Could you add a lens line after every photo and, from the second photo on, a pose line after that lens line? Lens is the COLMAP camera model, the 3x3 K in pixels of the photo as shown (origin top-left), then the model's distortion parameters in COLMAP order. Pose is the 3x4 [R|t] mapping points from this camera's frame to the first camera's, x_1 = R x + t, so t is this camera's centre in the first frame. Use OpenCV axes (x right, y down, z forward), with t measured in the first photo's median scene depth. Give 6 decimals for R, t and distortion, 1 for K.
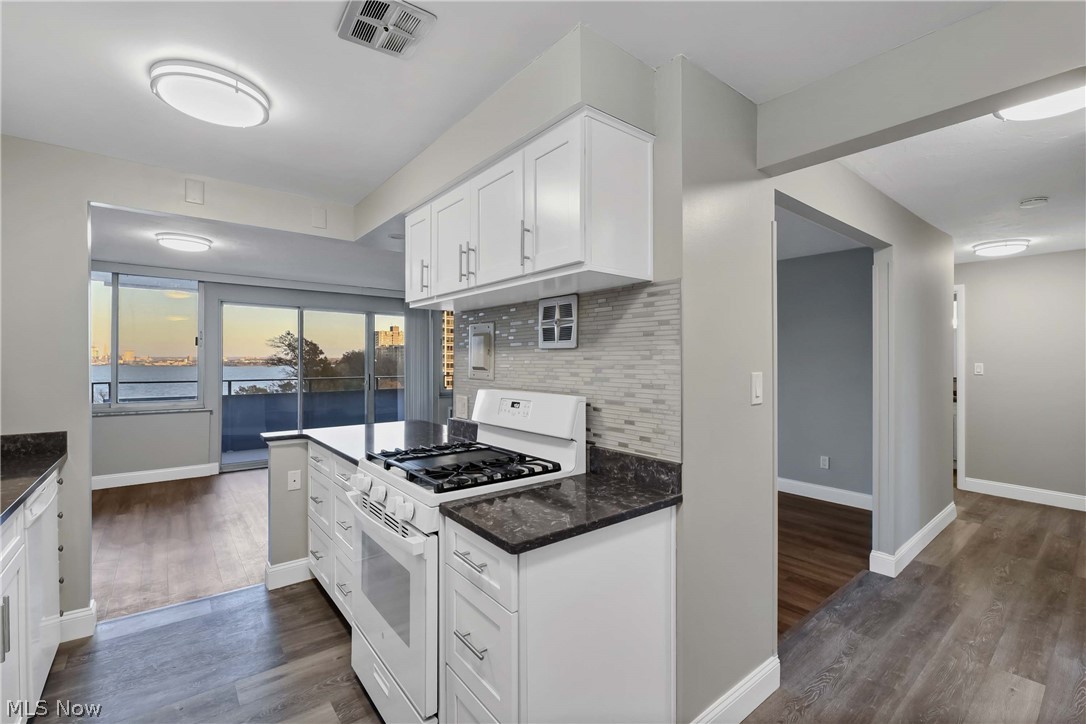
lens RADIAL K [[462.5, 0, 552.1], [0, 462.5, 361.8], [0, 0, 1]] dist [0.002126, 0.000231]
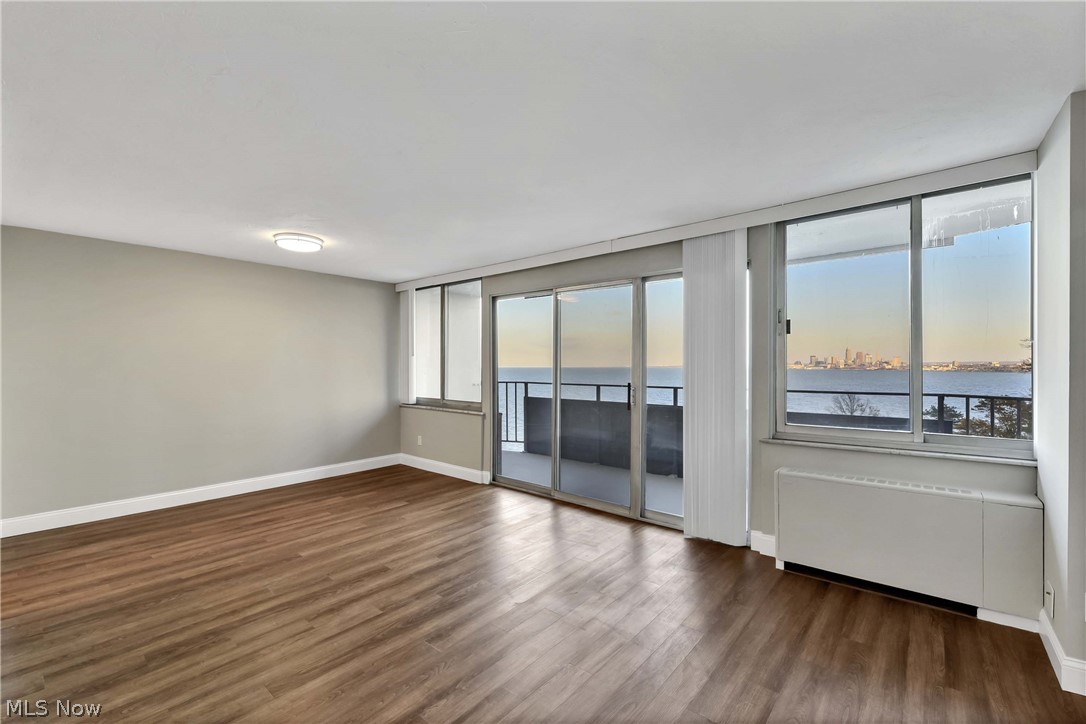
lens RADIAL K [[456.6, 0, 540.0], [0, 456.6, 366.7], [0, 0, 1]] dist [-0.000903, -0.002810]
pose [[0.188616, 0.002737, -0.982047, 0.328732], [-0.002663, 0.999994, 0.002275, 0.009752], [0.982047, 0.002186, 0.188622, 1.609813]]
